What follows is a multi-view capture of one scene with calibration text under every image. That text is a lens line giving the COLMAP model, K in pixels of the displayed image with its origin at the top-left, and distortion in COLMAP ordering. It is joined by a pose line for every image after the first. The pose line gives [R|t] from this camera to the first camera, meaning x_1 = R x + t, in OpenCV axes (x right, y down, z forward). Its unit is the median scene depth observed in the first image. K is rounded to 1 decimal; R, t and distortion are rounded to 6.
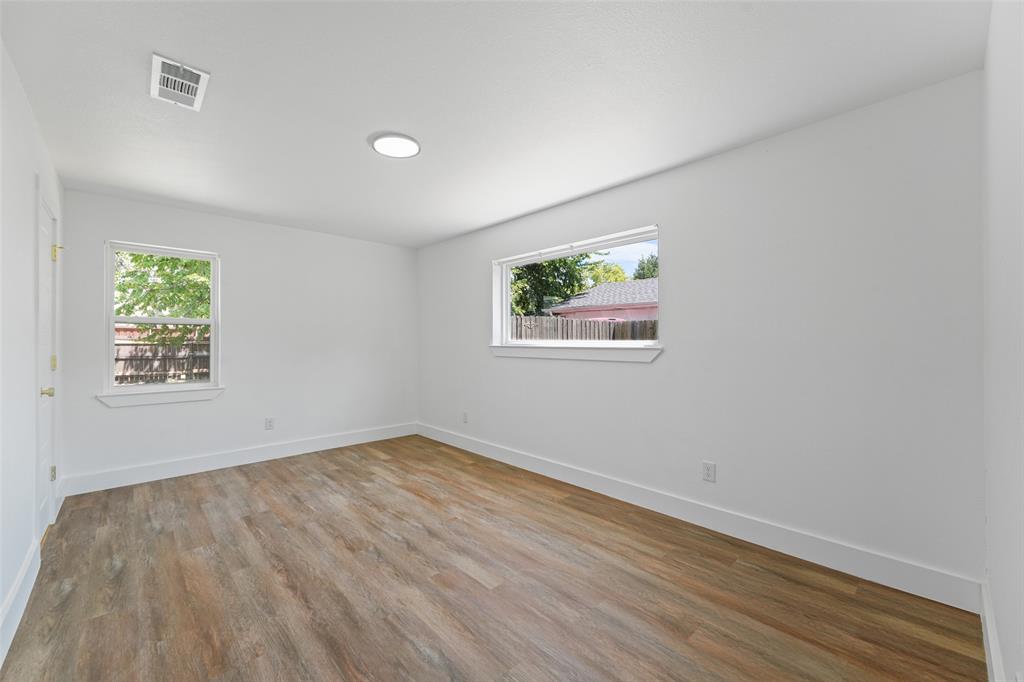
lens RADIAL K [[406.8, 0, 512.4], [0, 406.8, 338.1], [0, 0, 1]] dist [-0.000496, -0.000325]
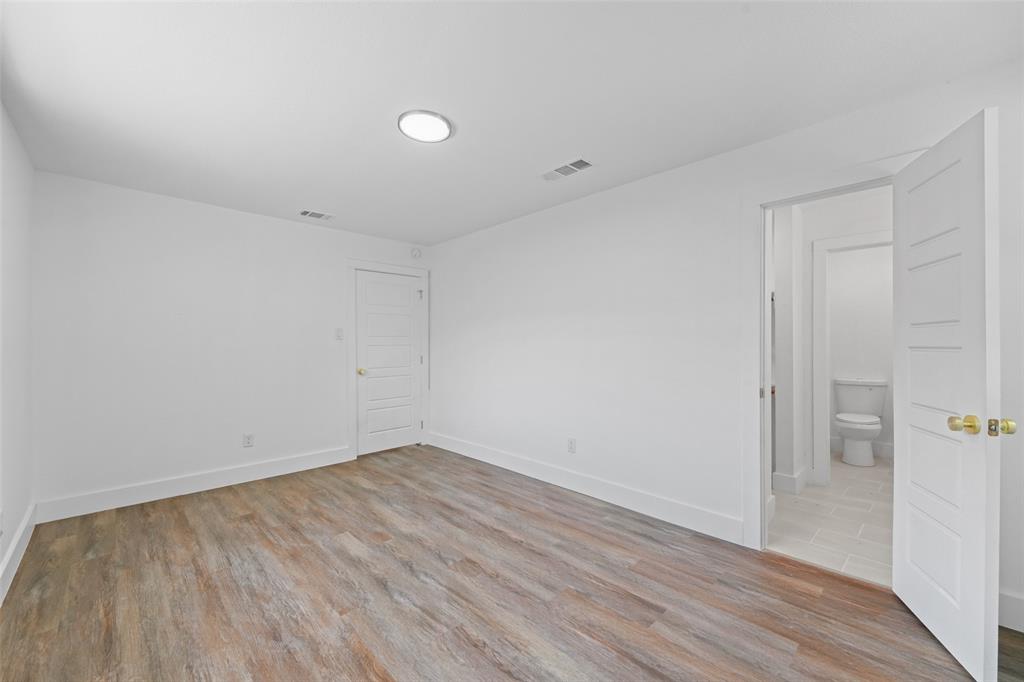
lens RADIAL K [[406.8, 0, 508.7], [0, 406.8, 342.4], [0, 0, 1]] dist [-0.000496, -0.000325]
pose [[-0.999963, 0.003638, -0.007759, -0.443701], [0.003748, 0.999892, -0.014206, 0.016923], [0.007706, -0.014235, -0.999869, 1.818640]]
